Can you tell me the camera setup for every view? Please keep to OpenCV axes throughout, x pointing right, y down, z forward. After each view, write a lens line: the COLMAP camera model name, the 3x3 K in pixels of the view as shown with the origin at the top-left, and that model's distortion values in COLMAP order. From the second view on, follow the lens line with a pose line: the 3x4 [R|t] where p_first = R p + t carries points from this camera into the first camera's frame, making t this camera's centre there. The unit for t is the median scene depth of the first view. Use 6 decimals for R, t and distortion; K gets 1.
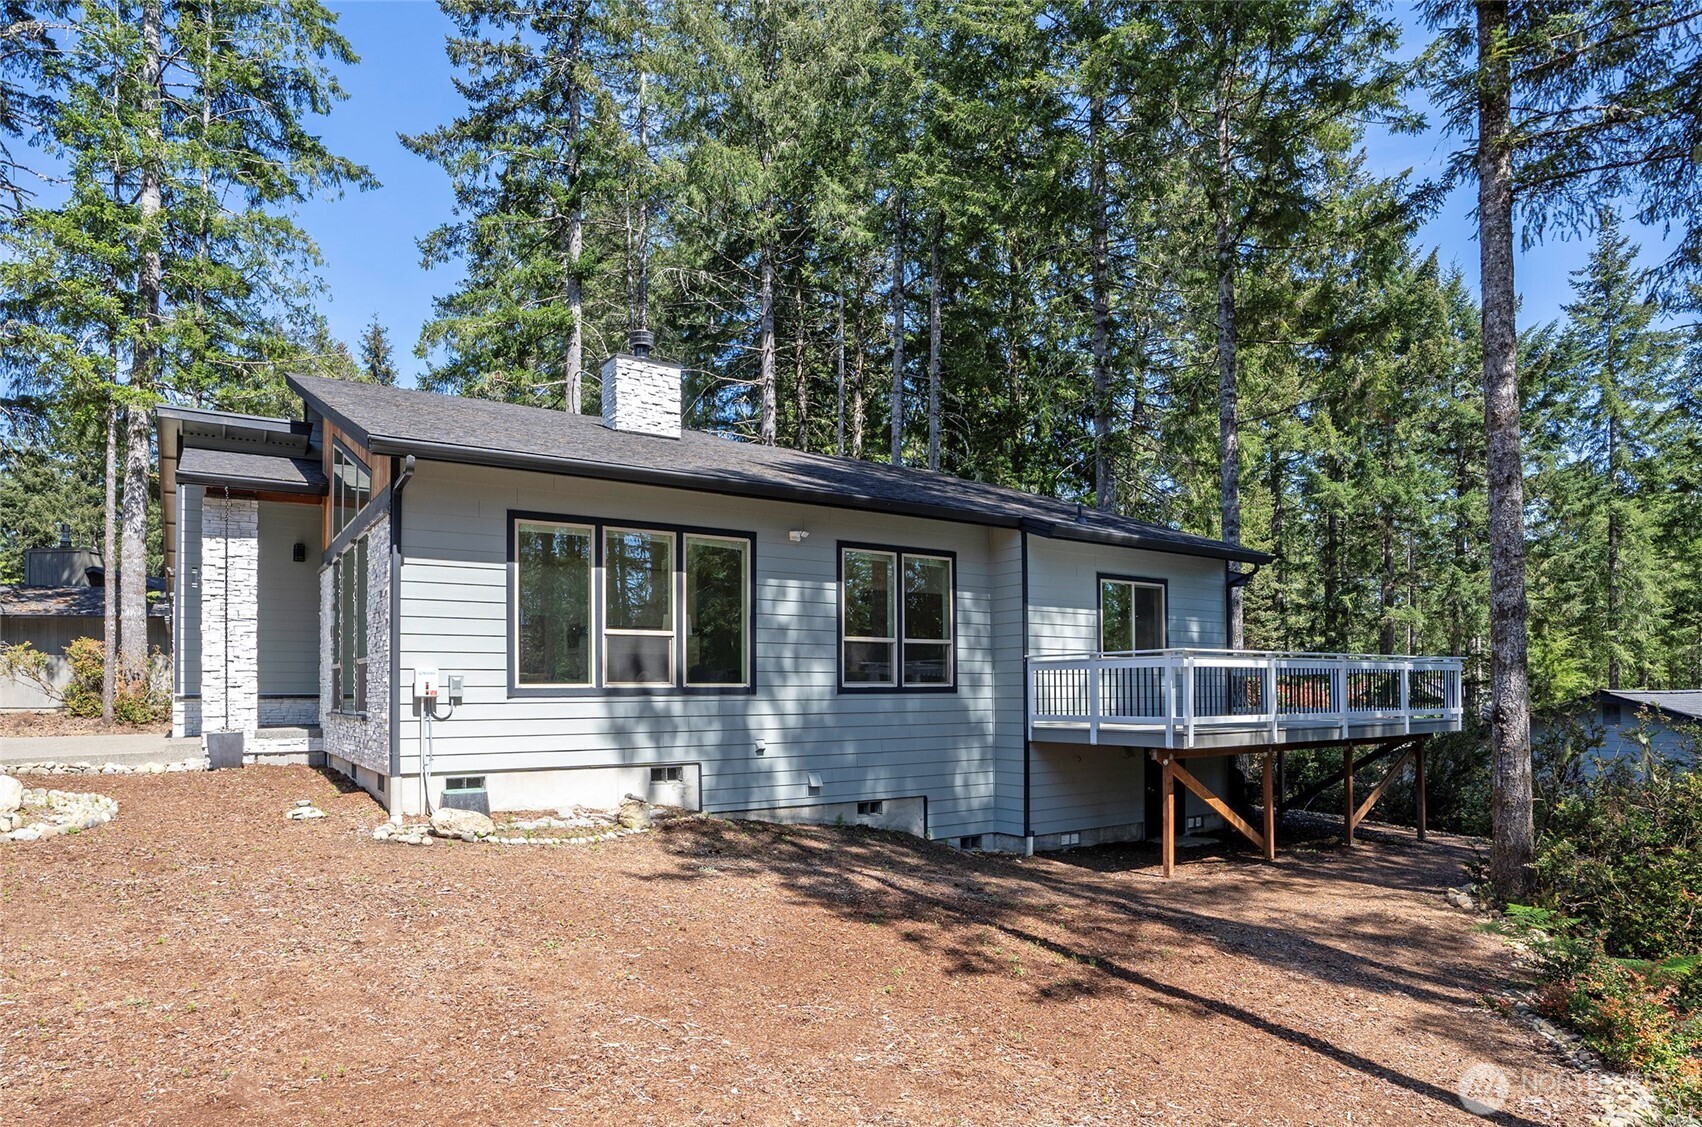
lens RADIAL K [[942.0, 0, 846.1], [0, 942.0, 685.5], [0, 0, 1]] dist [-0.043485, 0.021821]
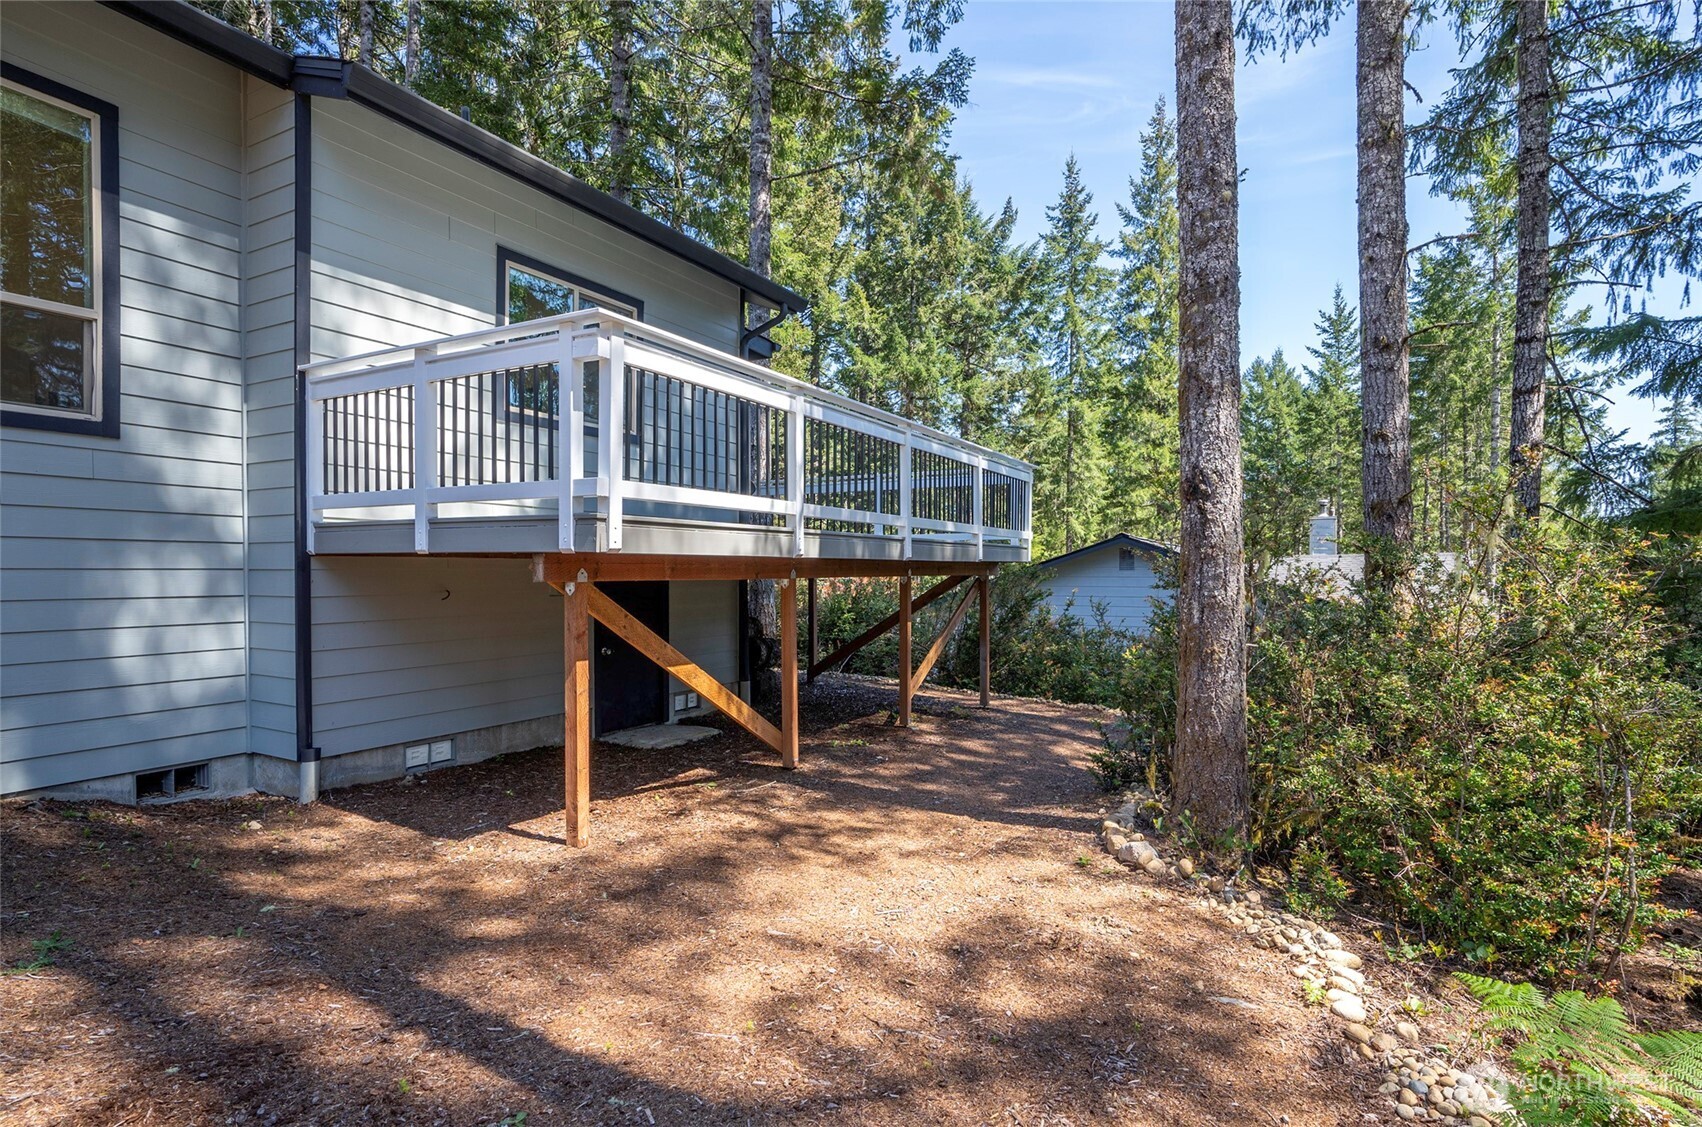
lens RADIAL K [[804.3, 0, 861.6], [0, 804.3, 571.2], [0, 0, 1]] dist [-0.029452, 0.001162]
pose [[0.882118, 0.011394, 0.470890, 0.244426], [-0.015382, 0.999871, 0.004621, 0.060130], [-0.470777, -0.011319, 0.882180, 0.516264]]
